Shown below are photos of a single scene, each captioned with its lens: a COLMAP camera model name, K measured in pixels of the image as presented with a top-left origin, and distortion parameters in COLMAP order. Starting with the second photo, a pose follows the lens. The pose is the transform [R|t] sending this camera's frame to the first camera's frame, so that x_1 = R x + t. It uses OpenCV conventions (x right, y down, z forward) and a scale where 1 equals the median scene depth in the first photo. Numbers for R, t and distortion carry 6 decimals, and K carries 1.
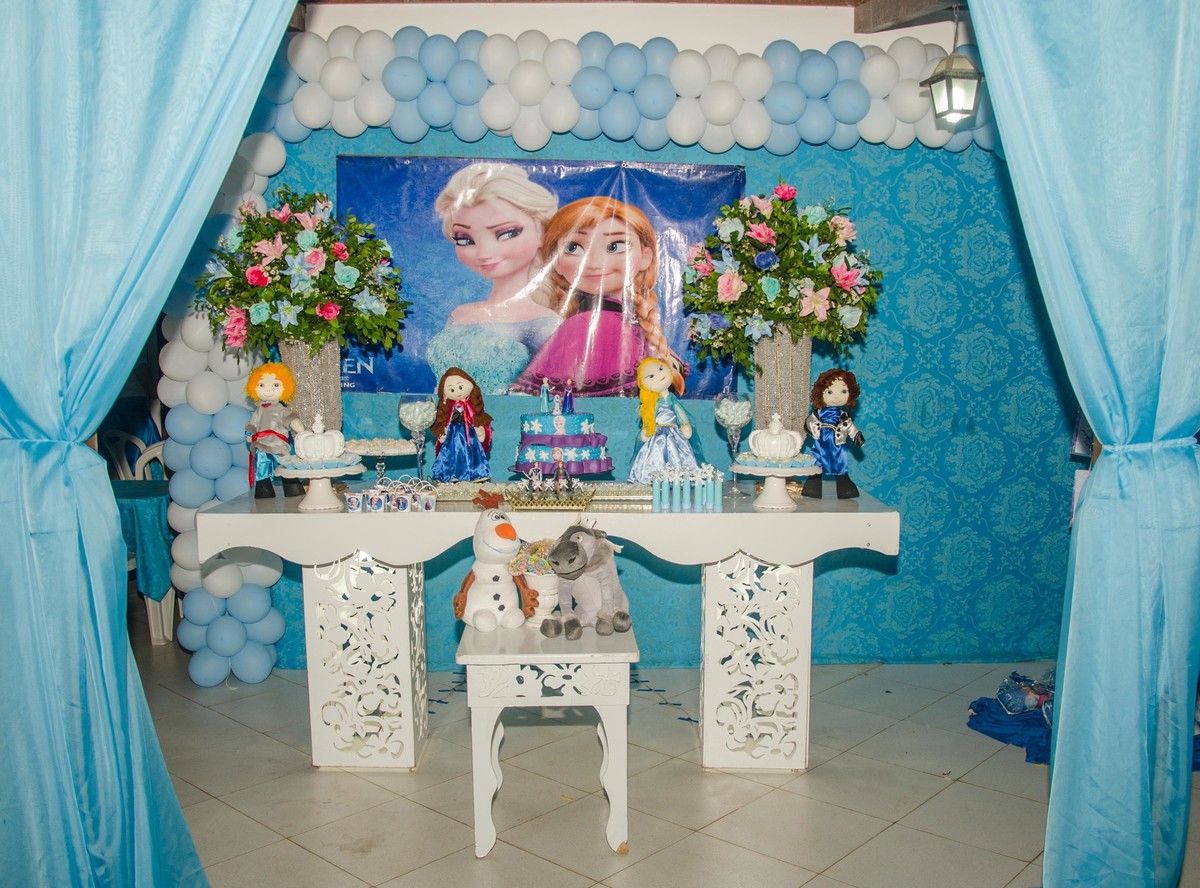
lens RADIAL K [[998.7, 0, 599.9], [0, 998.7, 442.5], [0, 0, 1]] dist [-0.002221, -0.000050]
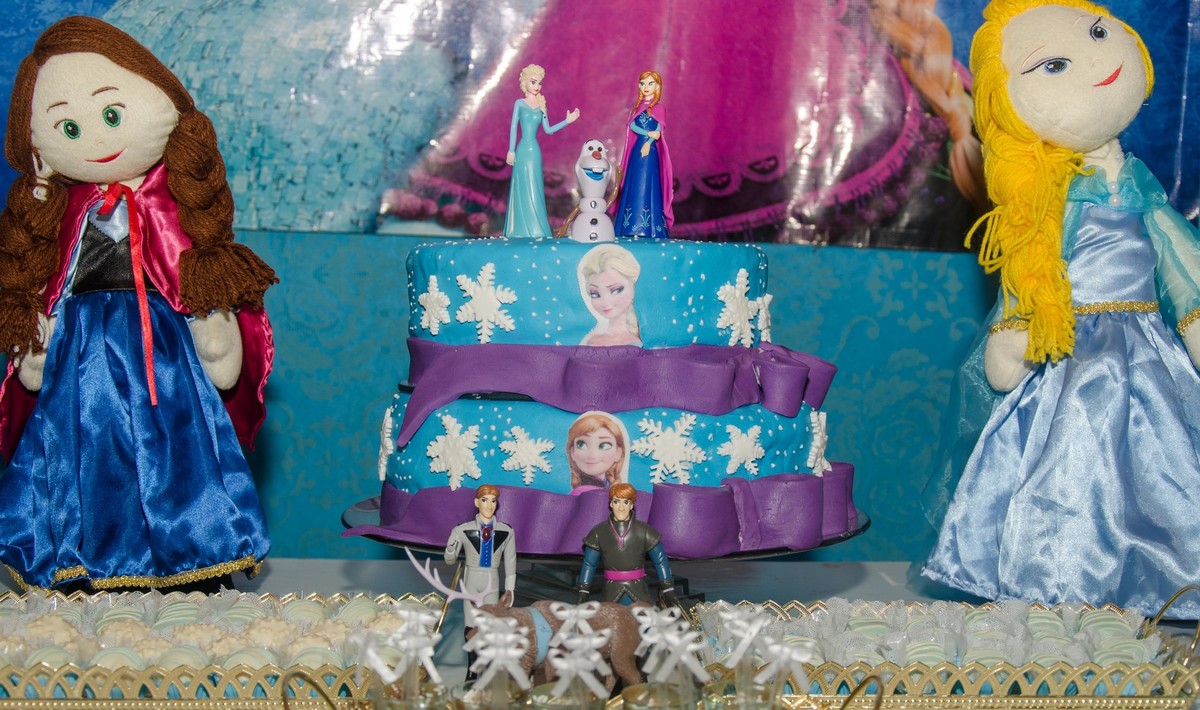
lens RADIAL K [[1747.5, 0, 600.2], [0, 1747.5, 356.3], [0, 0, 1]] dist [-0.010766, 0.000000]
pose [[0.999900, 0.007214, 0.012191, -0.044424], [-0.006720, 0.999173, -0.040113, 0.007638], [-0.012470, 0.040027, 0.999121, 0.645632]]
